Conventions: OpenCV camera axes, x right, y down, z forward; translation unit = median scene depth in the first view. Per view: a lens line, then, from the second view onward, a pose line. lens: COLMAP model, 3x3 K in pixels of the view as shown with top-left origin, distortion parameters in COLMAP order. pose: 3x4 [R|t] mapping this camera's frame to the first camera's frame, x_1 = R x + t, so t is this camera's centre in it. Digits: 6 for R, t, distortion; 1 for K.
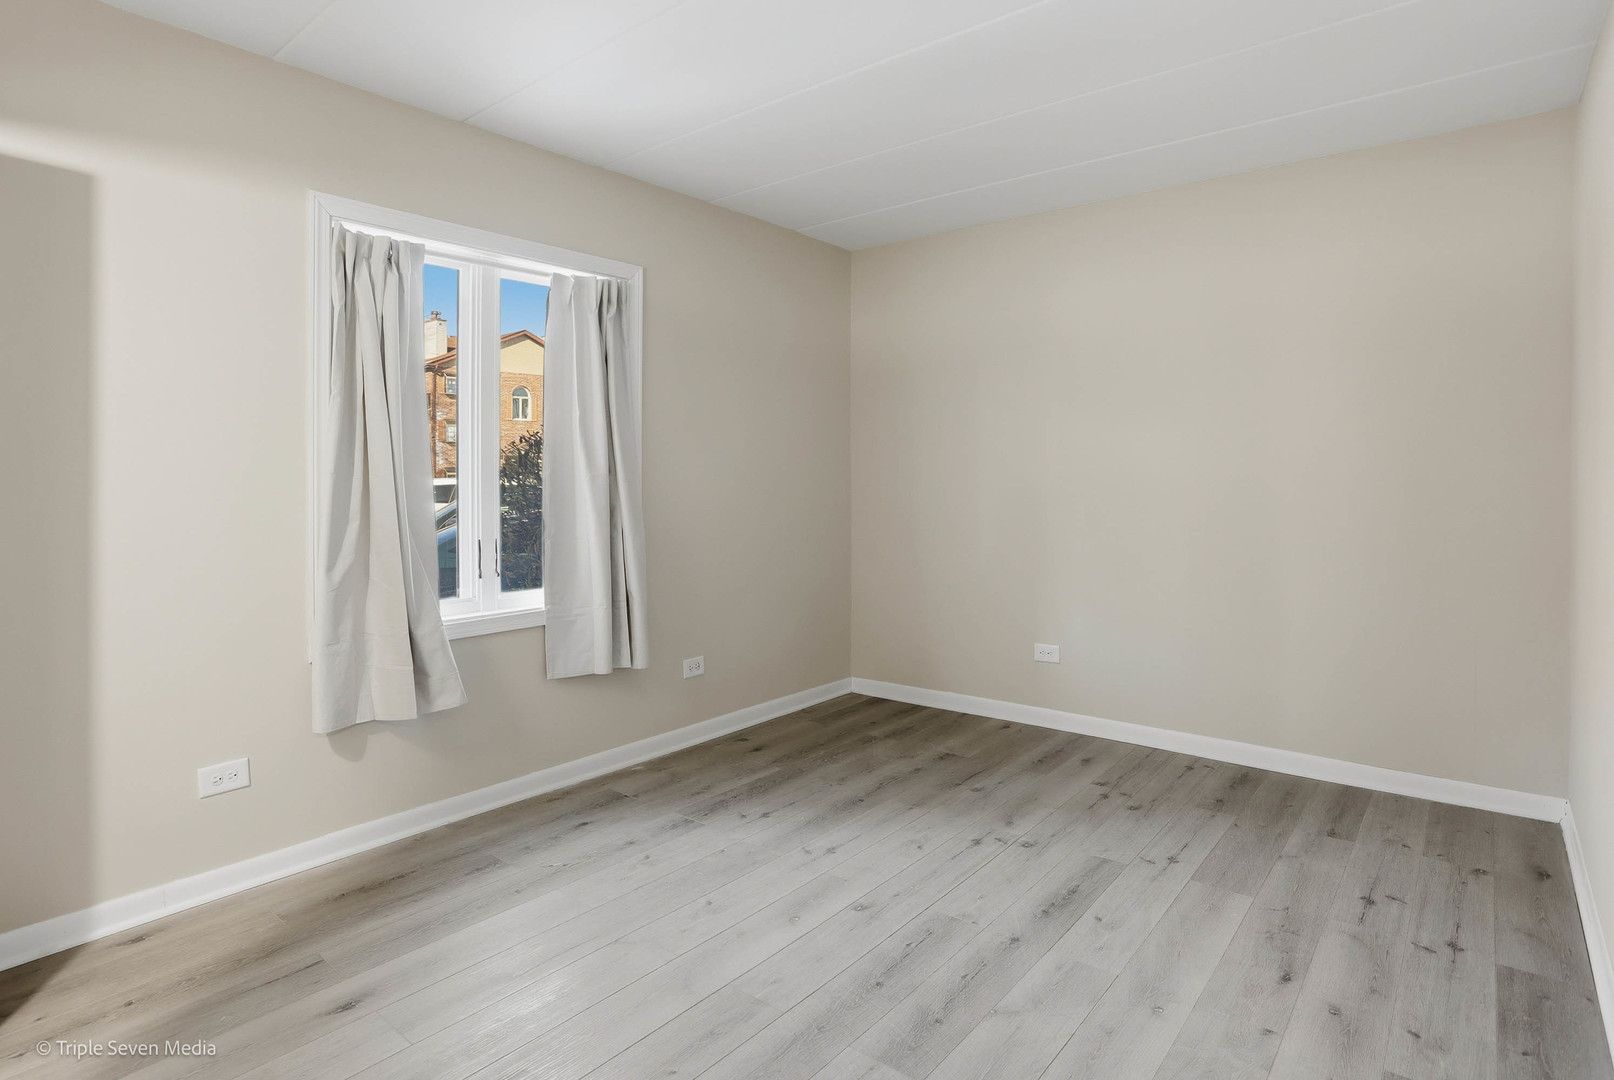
lens RADIAL K [[834.9, 0, 805.4], [0, 834.9, 482.9], [0, 0, 1]] dist [-0.061227, 0.025718]
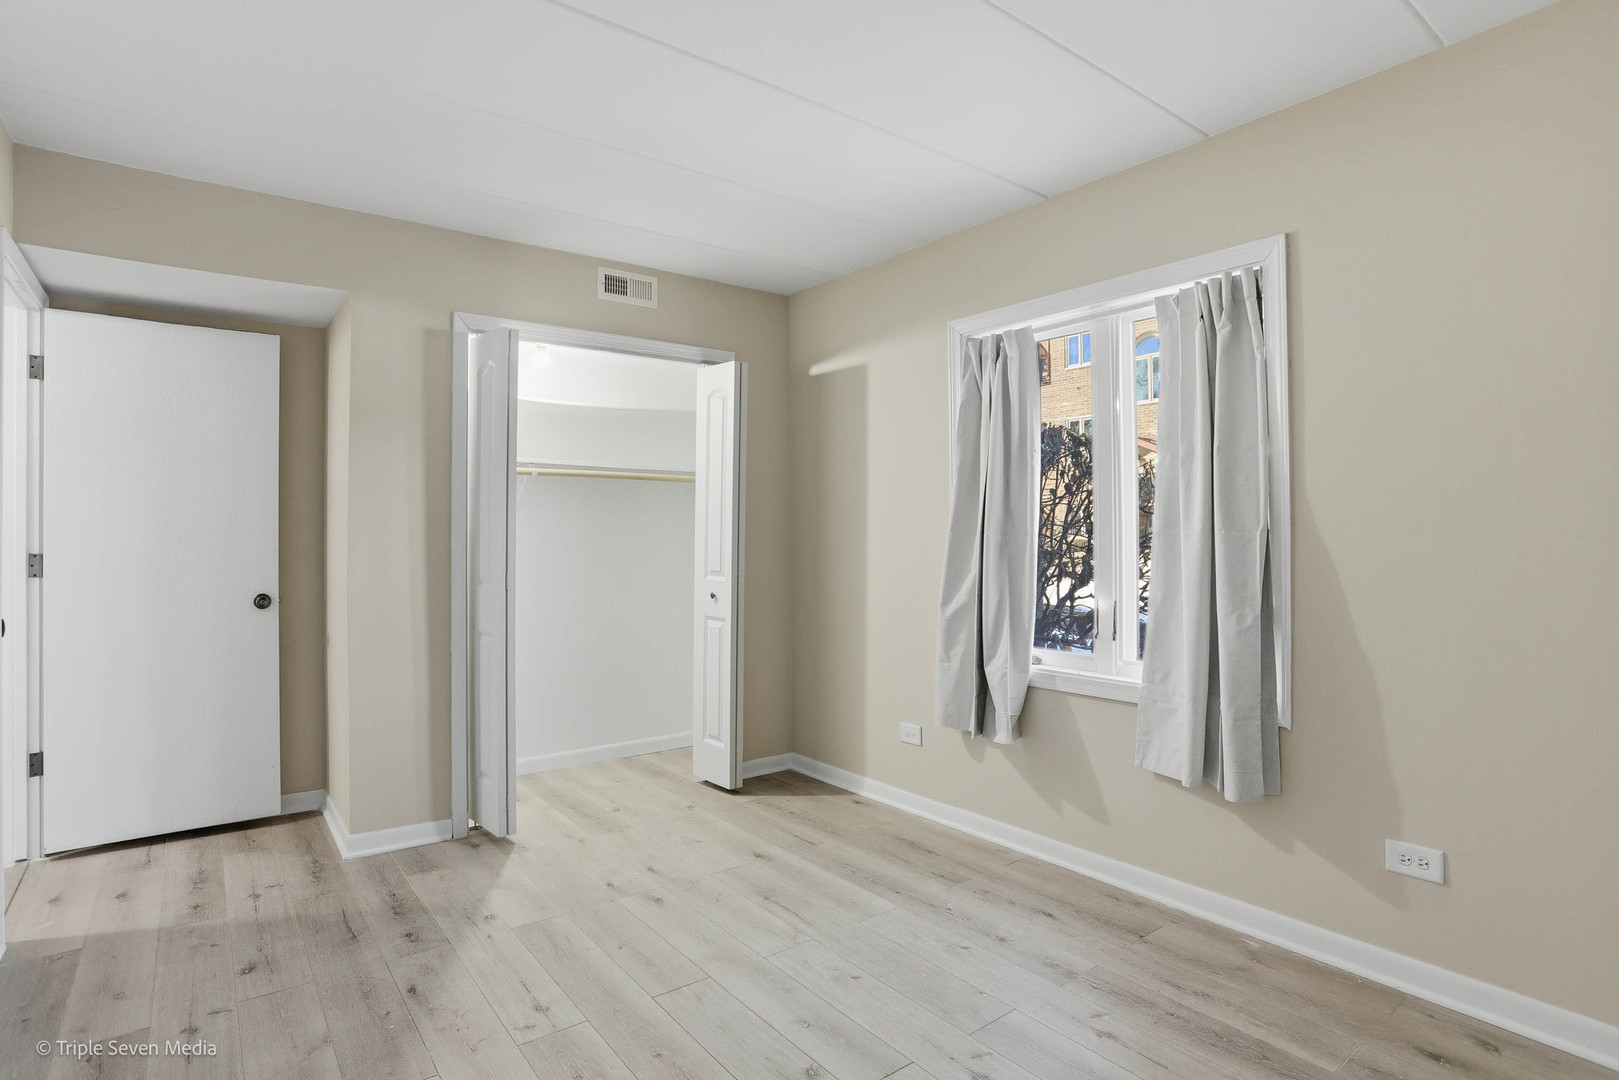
lens RADIAL K [[840.1, 0, 806.6], [0, 840.1, 526.3], [0, 0, 1]] dist [-0.056400, 0.028532]
pose [[-0.208792, 0.003372, -0.977954, 0.699414], [-0.000130, 0.999994, 0.003476, -0.023148], [0.977960, 0.000853, -0.208790, 0.941204]]
